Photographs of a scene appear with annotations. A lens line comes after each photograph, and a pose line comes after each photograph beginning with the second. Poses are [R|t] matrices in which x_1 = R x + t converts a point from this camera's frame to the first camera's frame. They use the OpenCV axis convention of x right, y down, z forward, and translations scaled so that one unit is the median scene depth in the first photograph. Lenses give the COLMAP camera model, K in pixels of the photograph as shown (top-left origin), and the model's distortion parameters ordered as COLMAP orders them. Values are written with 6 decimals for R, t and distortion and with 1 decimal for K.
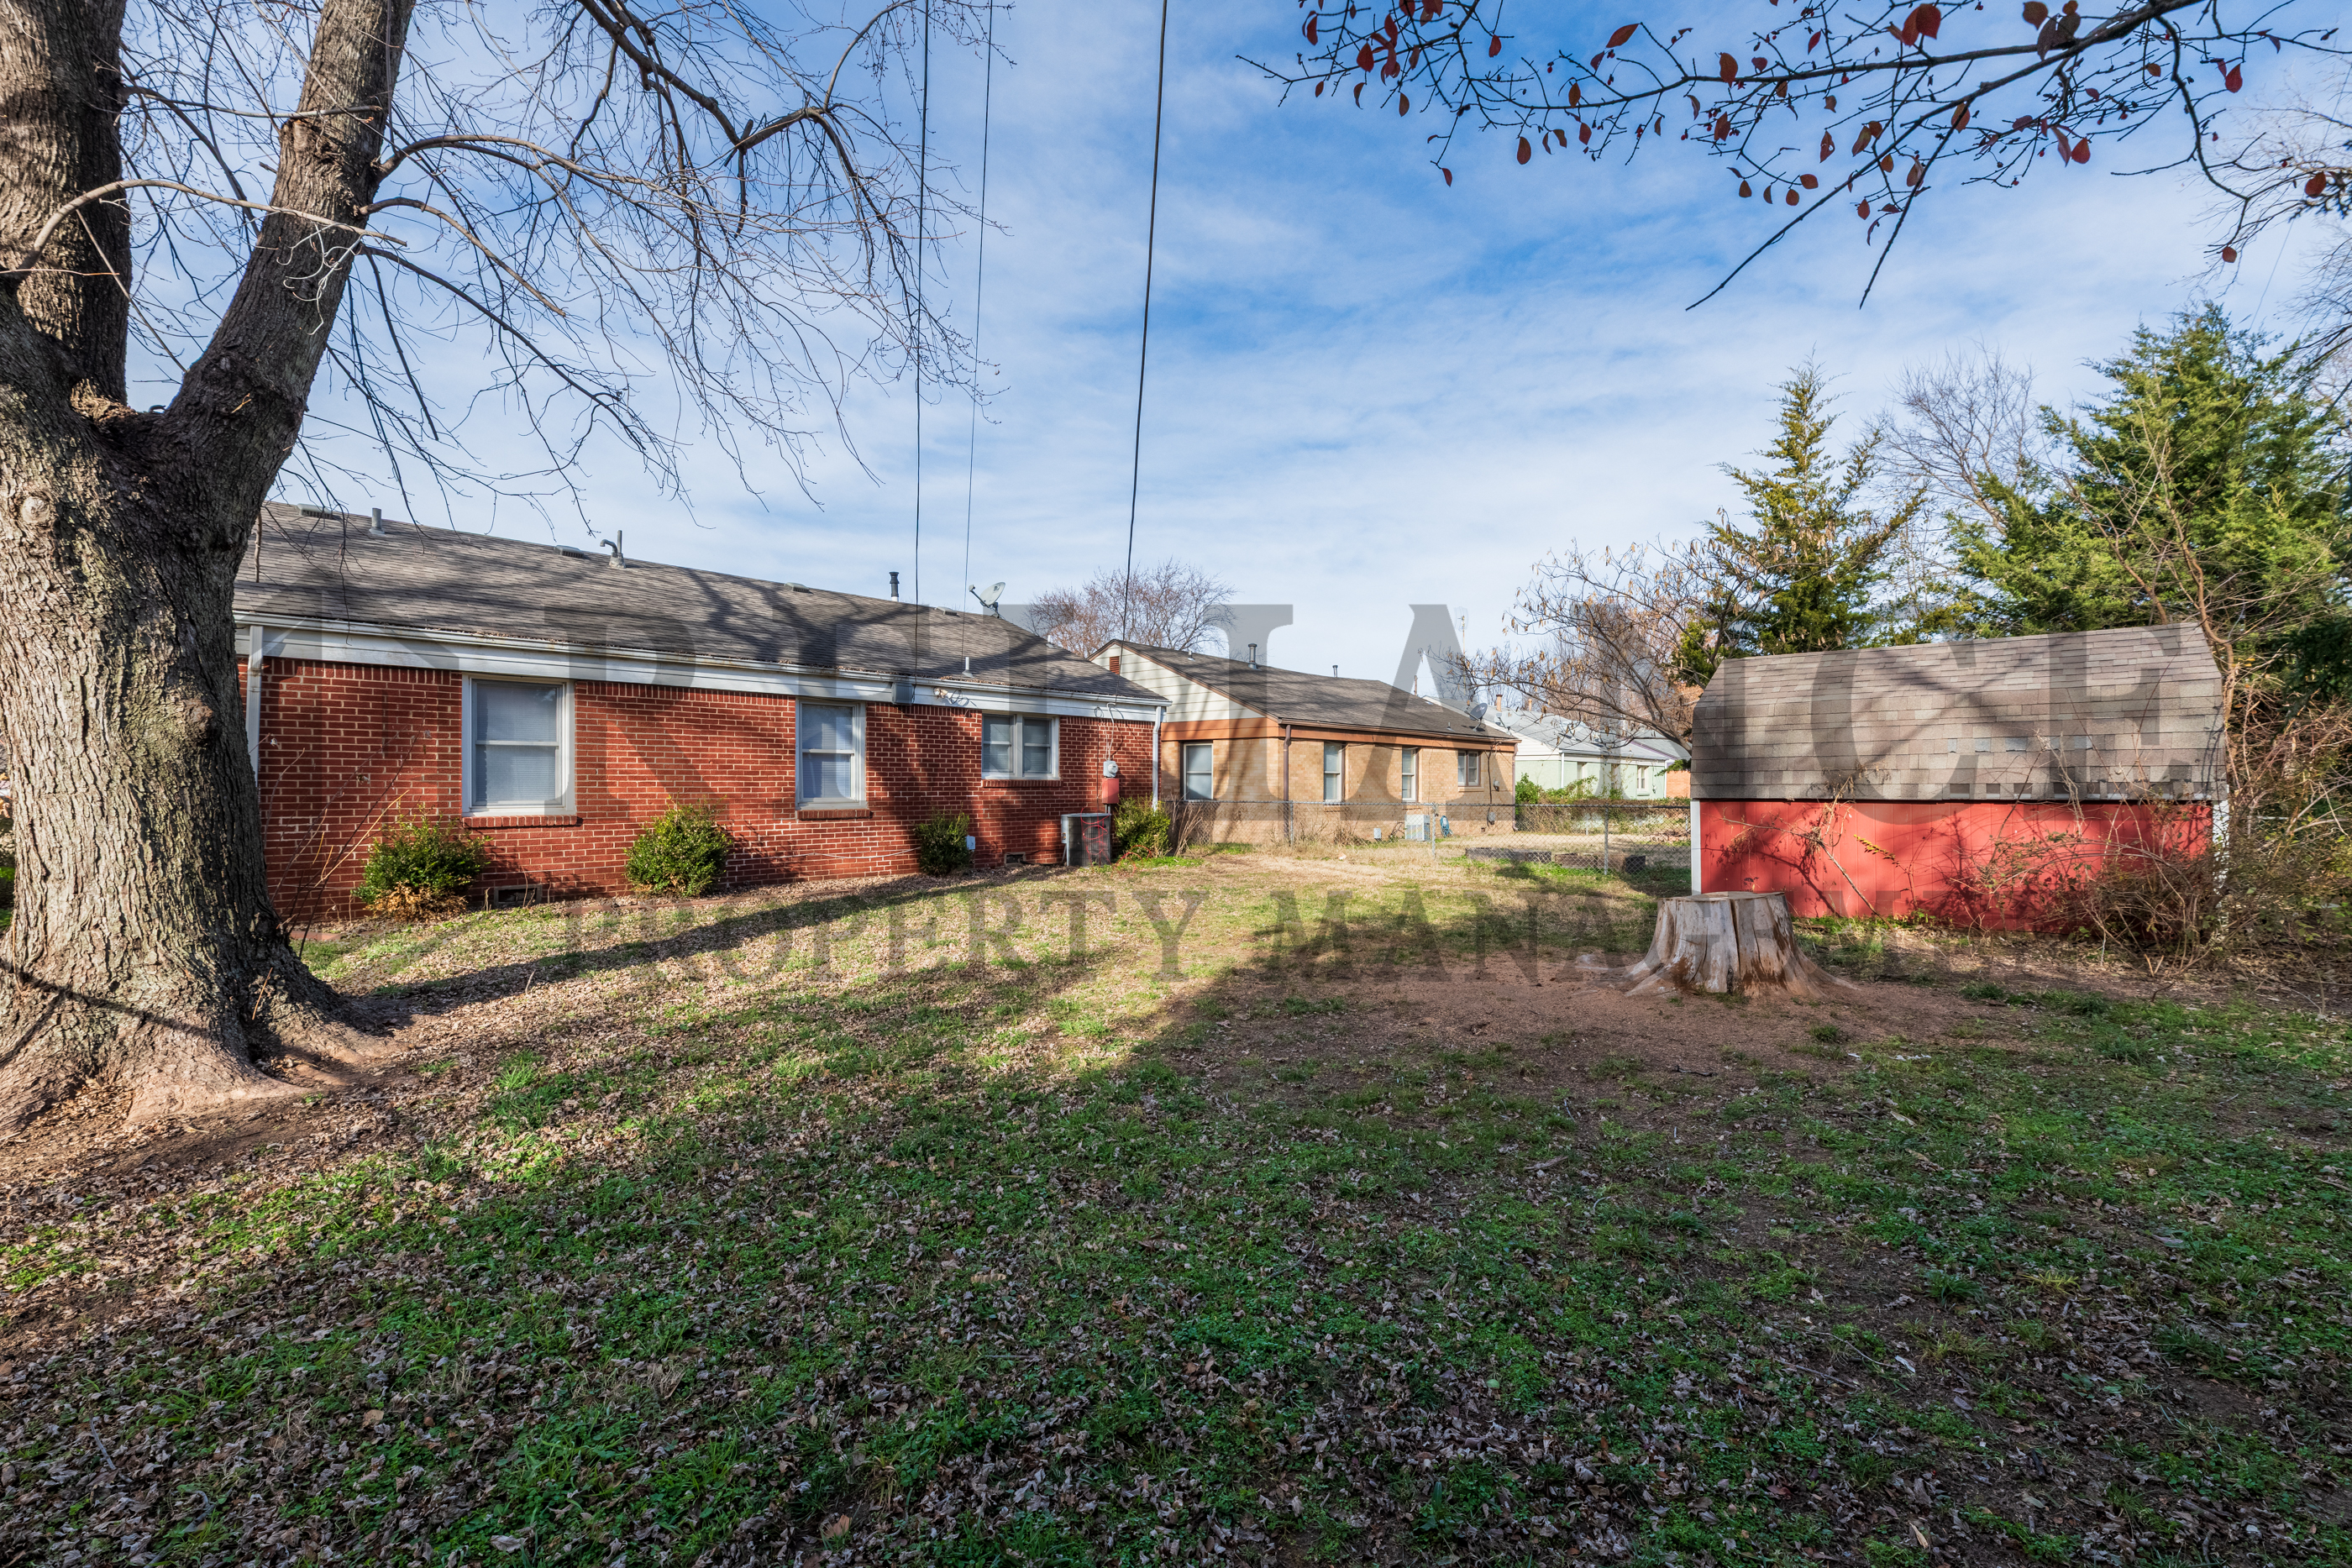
lens RADIAL K [[1002.5, 0, 1187.8], [0, 1002.5, 783.0], [0, 0, 1]] dist [0.003206, 0.000208]
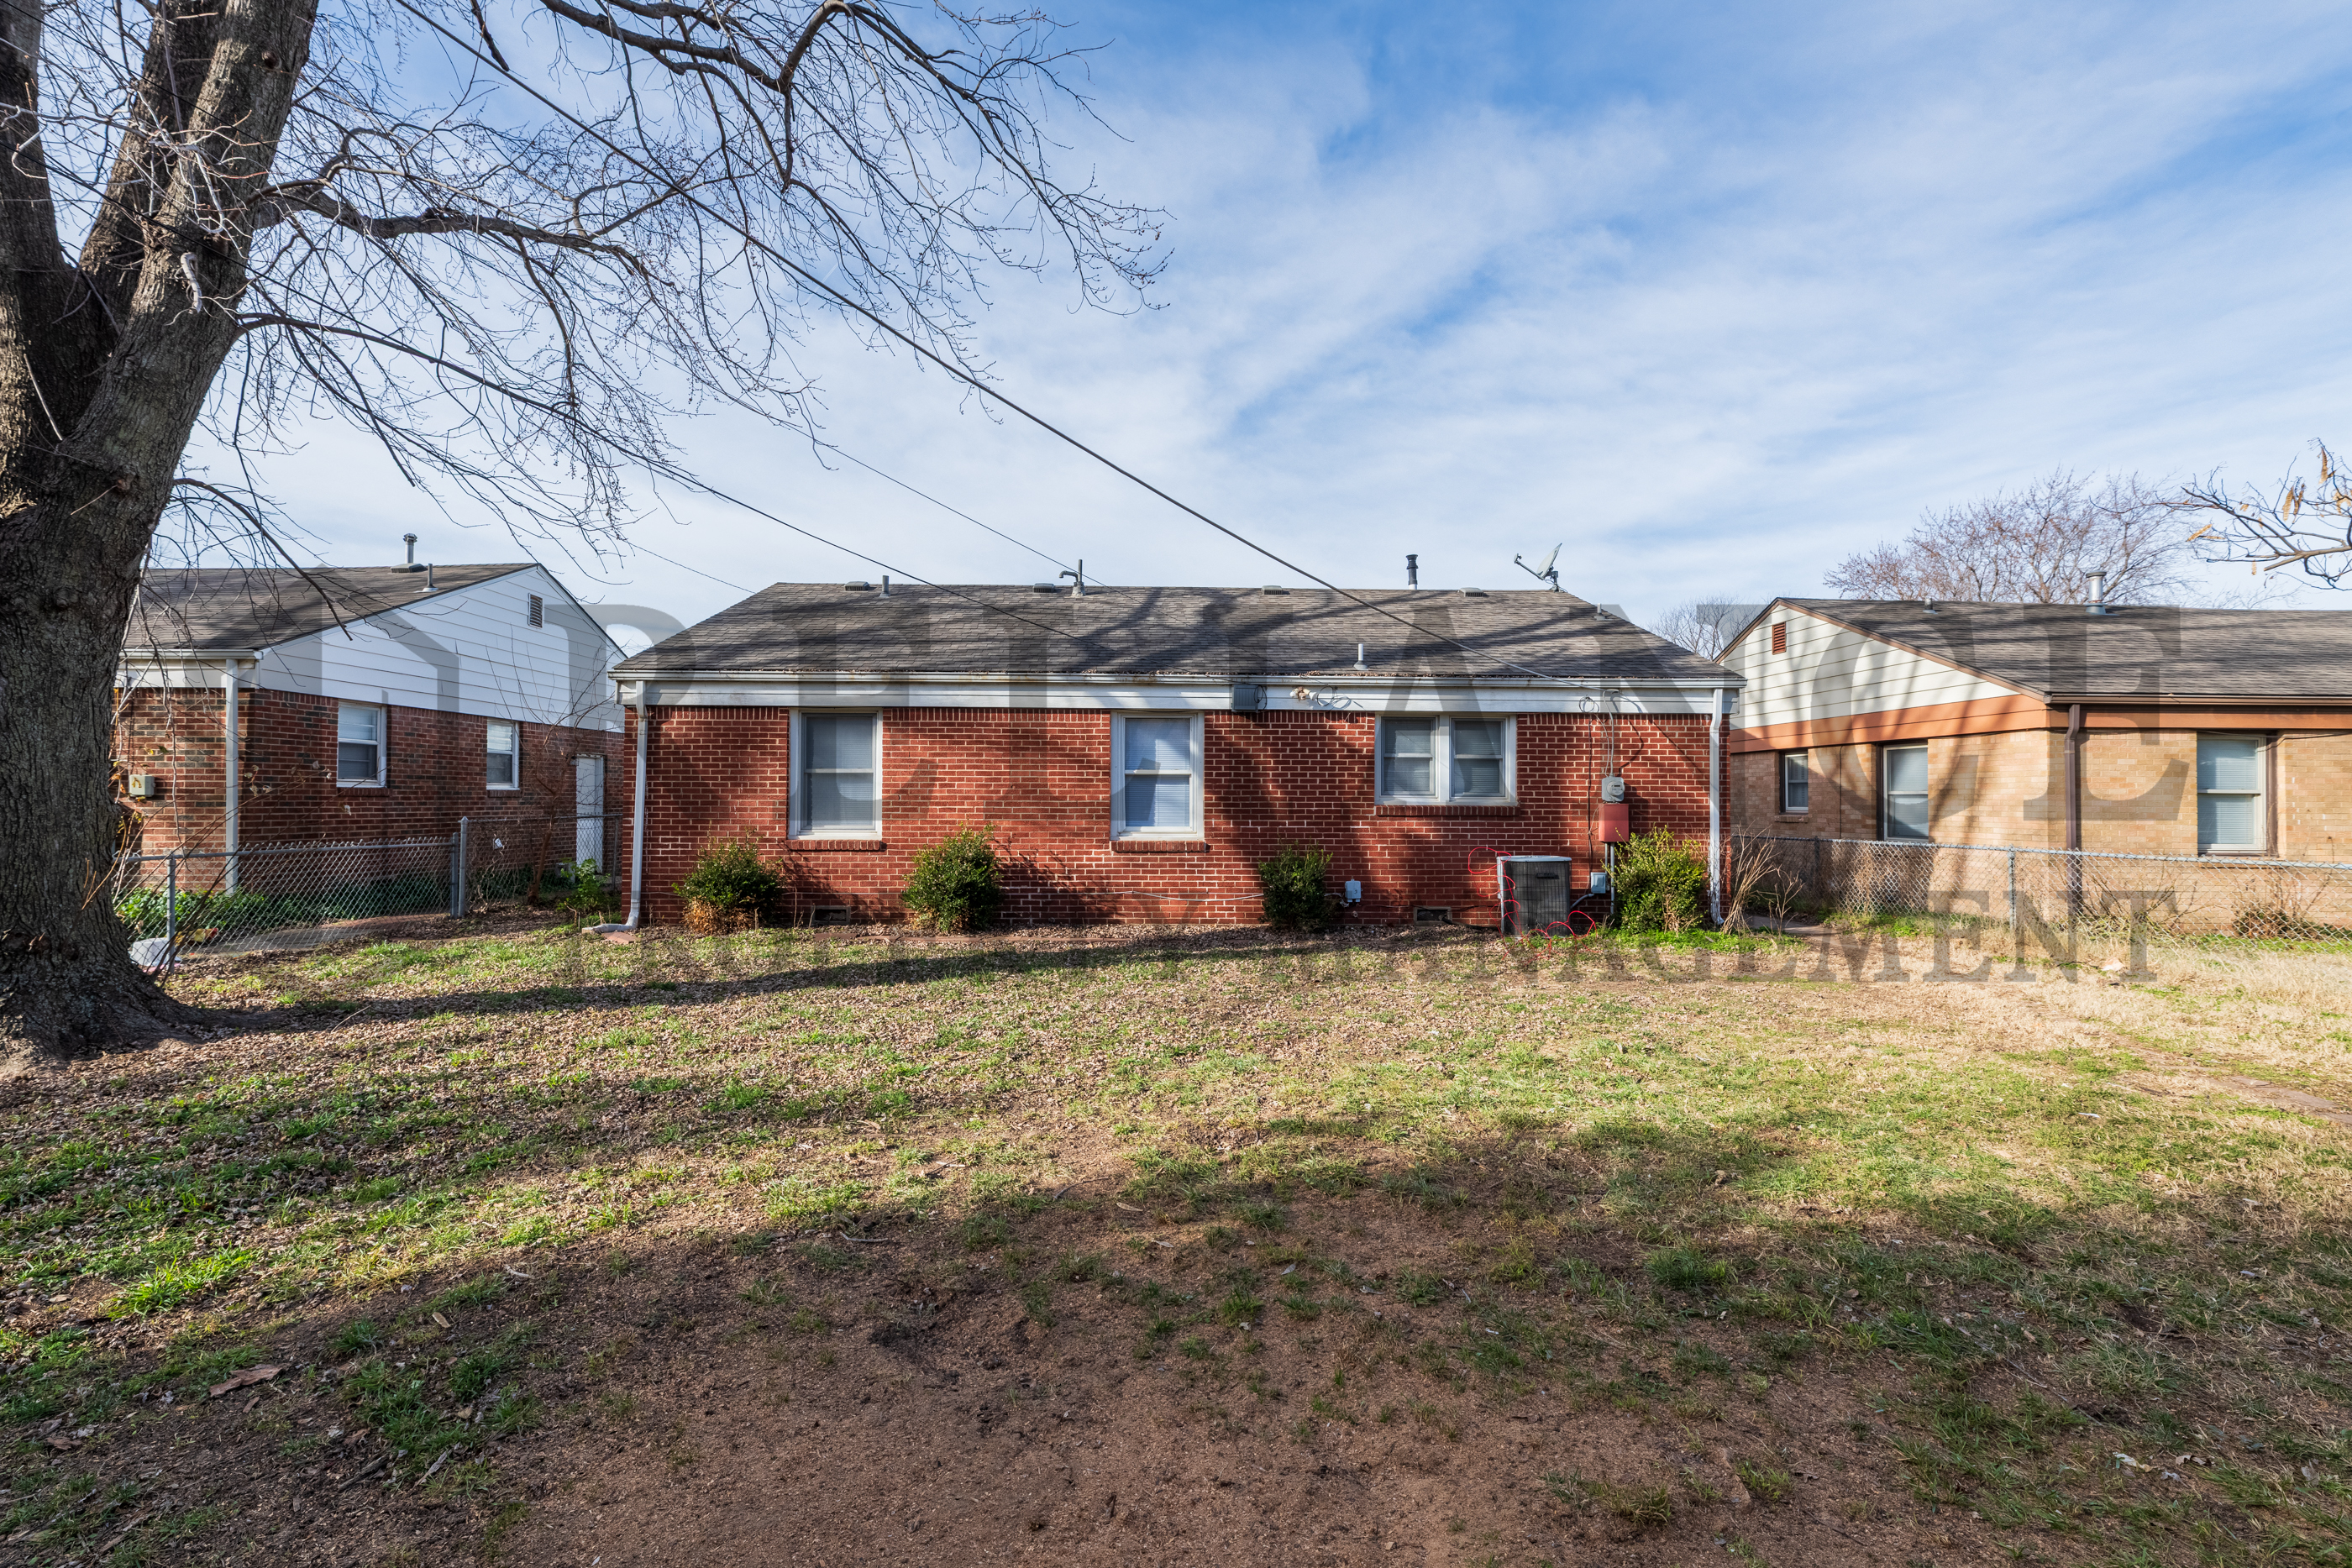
lens RADIAL K [[1002.5, 0, 1171.9], [0, 1002.5, 783.7], [0, 0, 1]] dist [0.003206, 0.000208]
pose [[0.669958, -0.011777, -0.742306, 0.250823], [-0.003184, 0.999819, -0.018737, -0.005135], [0.742392, 0.014916, 0.669799, 0.390923]]
